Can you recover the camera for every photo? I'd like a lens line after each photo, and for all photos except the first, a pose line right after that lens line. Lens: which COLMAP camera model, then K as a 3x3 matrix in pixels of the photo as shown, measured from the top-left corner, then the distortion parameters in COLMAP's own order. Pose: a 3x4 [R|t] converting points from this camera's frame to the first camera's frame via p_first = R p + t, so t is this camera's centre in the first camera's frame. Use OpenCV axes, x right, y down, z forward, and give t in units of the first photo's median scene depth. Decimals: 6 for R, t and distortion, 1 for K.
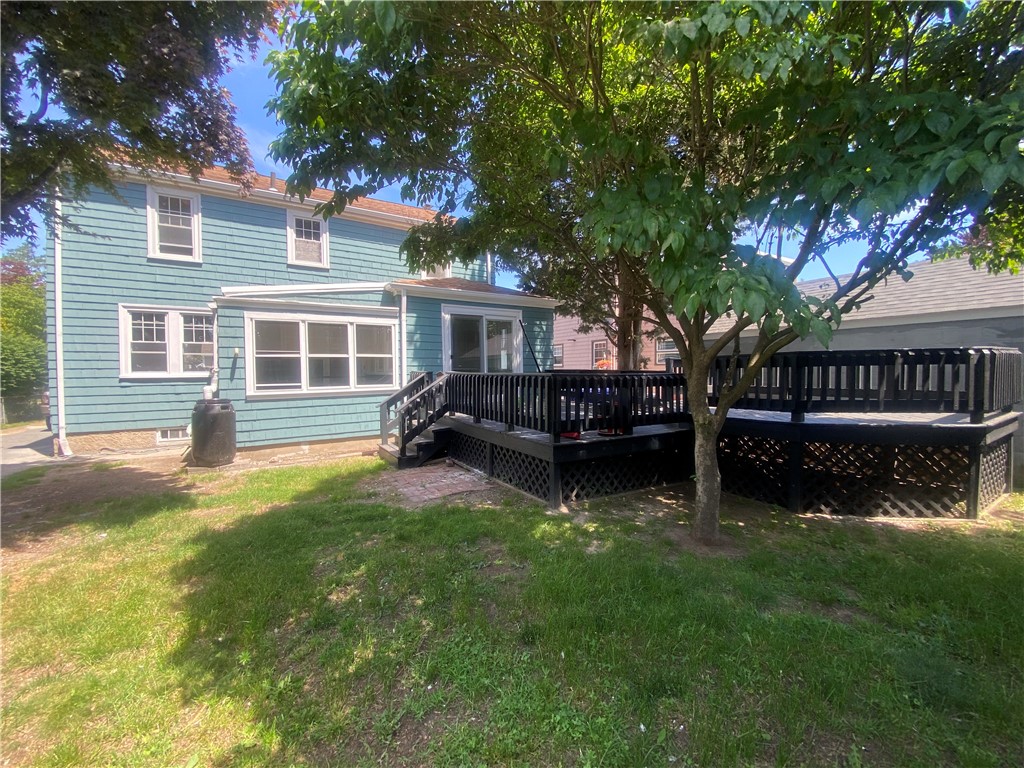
lens RADIAL K [[414.0, 0, 517.6], [0, 414.0, 376.8], [0, 0, 1]] dist [-0.006718, -0.005741]
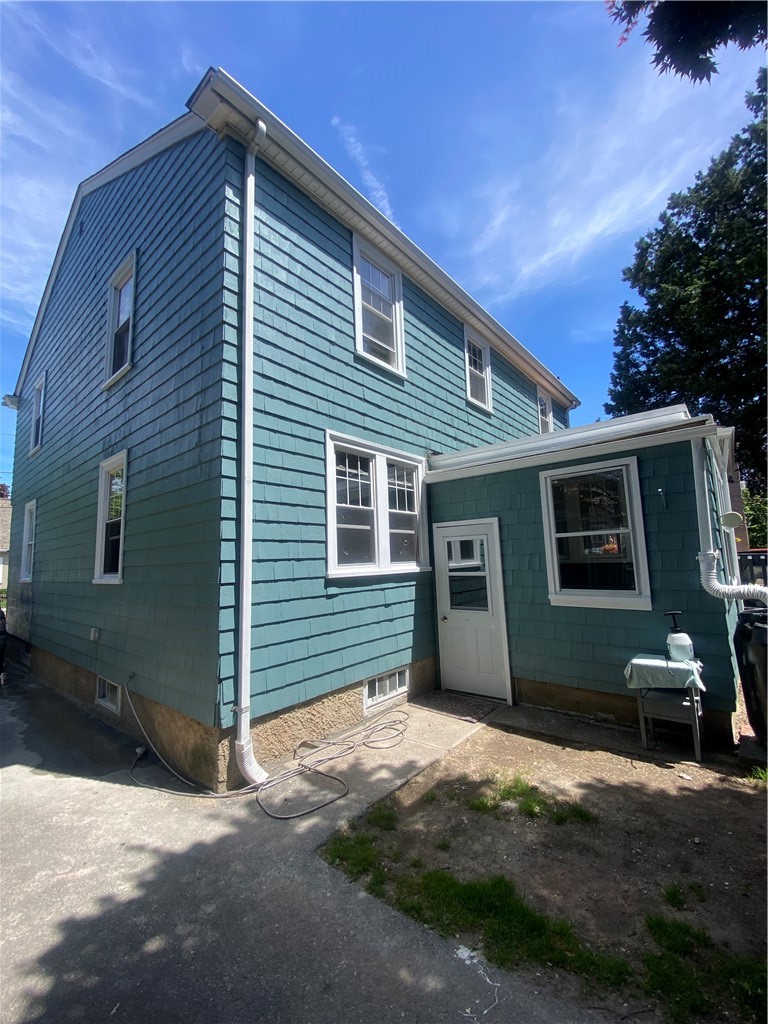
lens RADIAL K [[414.0, 0, 385.1], [0, 414.0, 514.2], [0, 0, 1]] dist [-0.006718, -0.005741]
pose [[0.951366, 0.001975, 0.308055, -1.033234], [0.044284, 0.988717, -0.143100, 0.000488], [-0.304862, 0.149783, 0.940545, 0.500275]]
